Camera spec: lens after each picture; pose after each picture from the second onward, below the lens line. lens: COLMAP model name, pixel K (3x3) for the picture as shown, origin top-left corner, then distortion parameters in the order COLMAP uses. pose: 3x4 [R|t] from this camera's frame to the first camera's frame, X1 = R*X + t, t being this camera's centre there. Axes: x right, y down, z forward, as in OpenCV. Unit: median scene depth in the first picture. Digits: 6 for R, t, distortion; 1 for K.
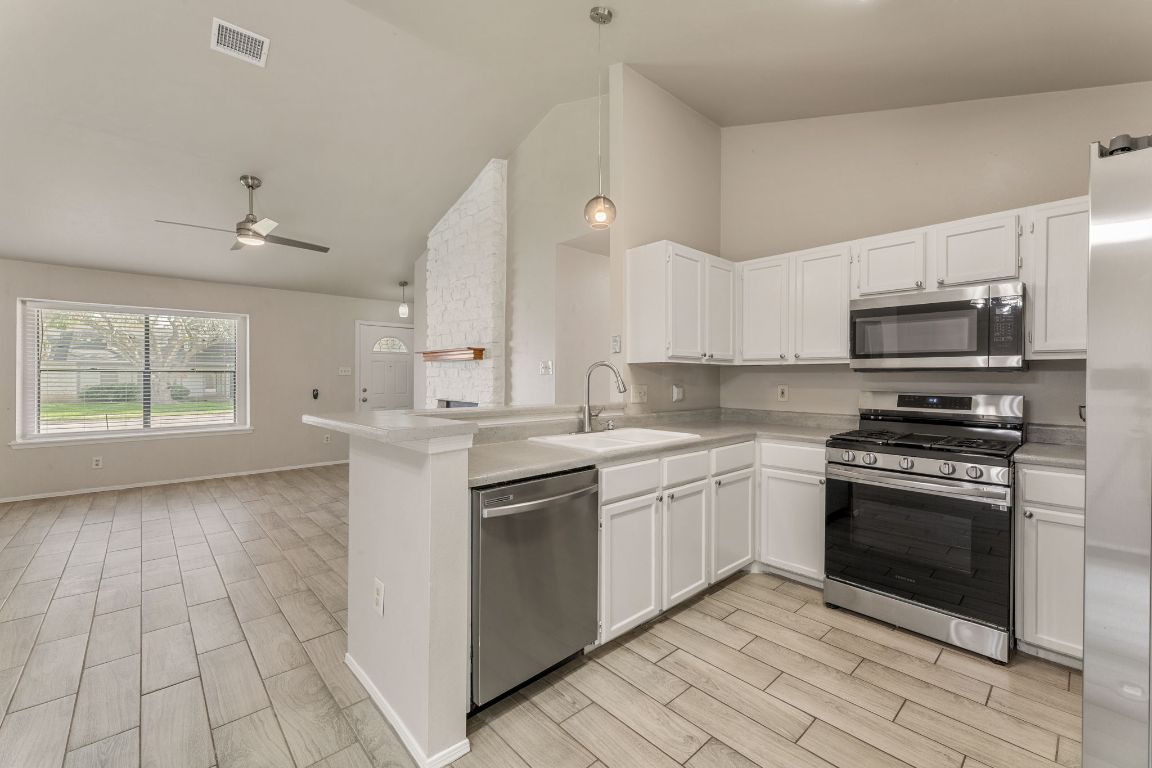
lens RADIAL K [[471.9, 0, 576.0], [0, 471.9, 378.9], [0, 0, 1]] dist [0.003806, 0.000892]
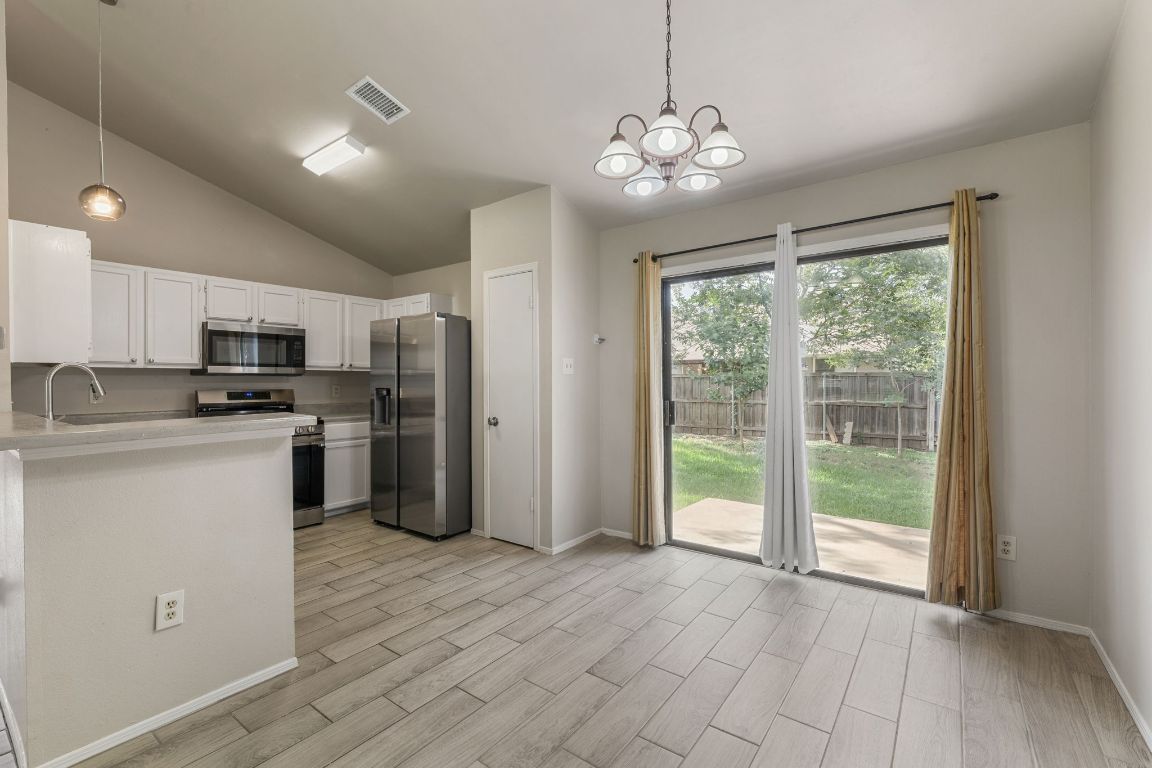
lens RADIAL K [[494.1, 0, 584.9], [0, 494.1, 383.3], [0, 0, 1]] dist [-0.000139, -0.001197]
pose [[-0.193827, -0.008502, 0.980999, -0.714508], [0.005324, 0.999939, 0.009718, -0.000708], [-0.981021, 0.007106, -0.193770, 0.169681]]
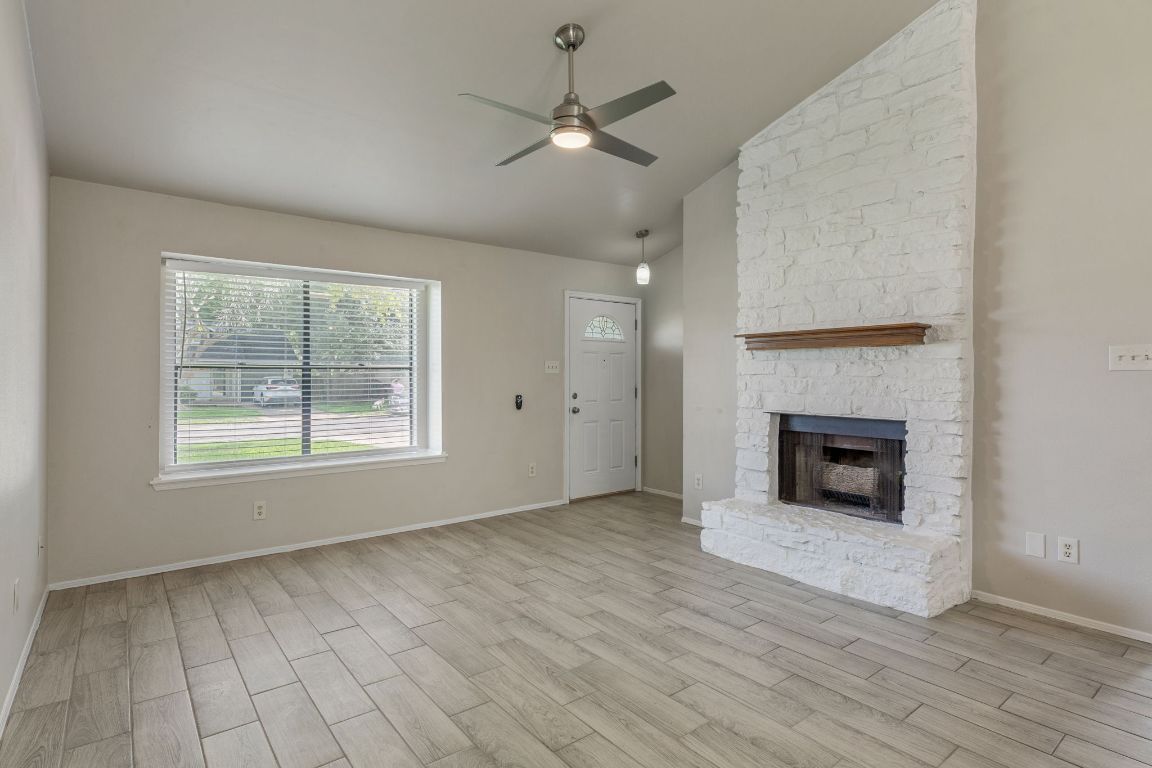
lens RADIAL K [[584.7, 0, 576.2], [0, 584.7, 376.6], [0, 0, 1]] dist [-0.003110, 0.001161]
pose [[0.997227, -0.001769, -0.074397, -0.690345], [0.001506, 0.999992, -0.003591, -0.000433], [0.074403, 0.003469, 0.997222, 0.323745]]
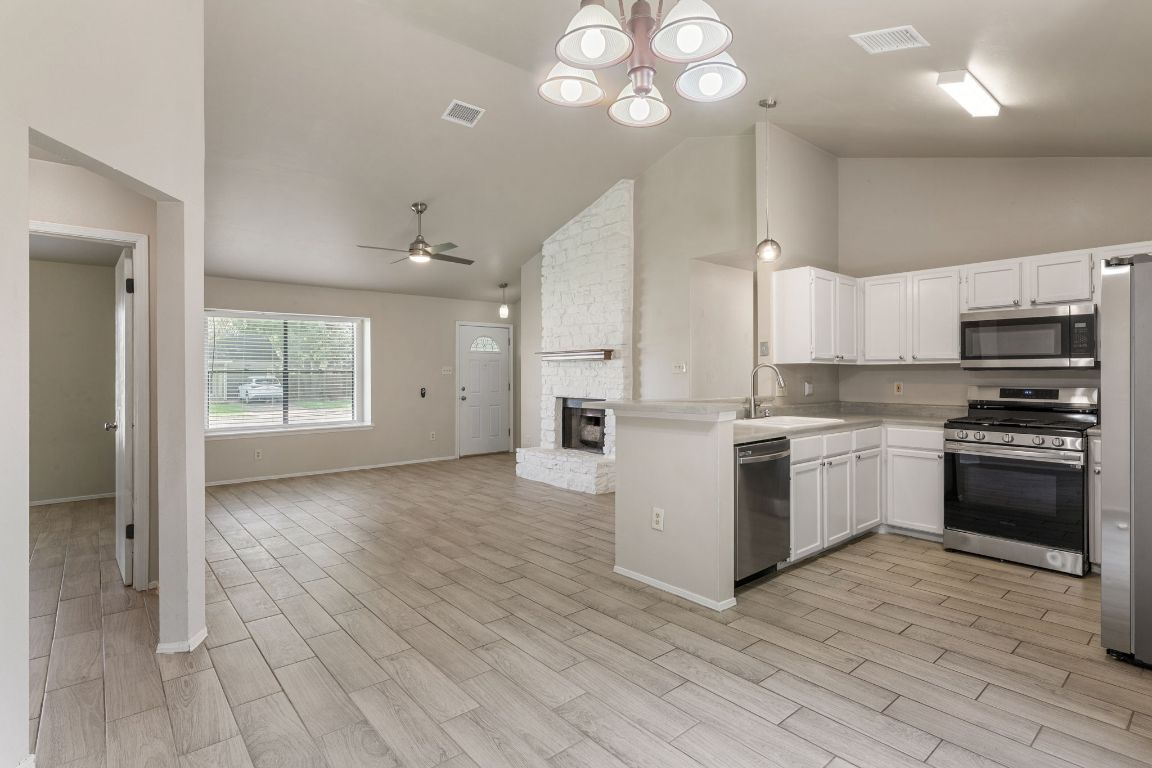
lens RADIAL K [[564.9, 0, 577.2], [0, 564.9, 372.3], [0, 0, 1]] dist [0.003539, -0.000157]
pose [[0.999400, -0.005273, -0.034239, -0.283673], [0.005004, 0.999956, -0.007941, -0.001799], [0.034279, 0.007765, 0.999382, -0.394312]]
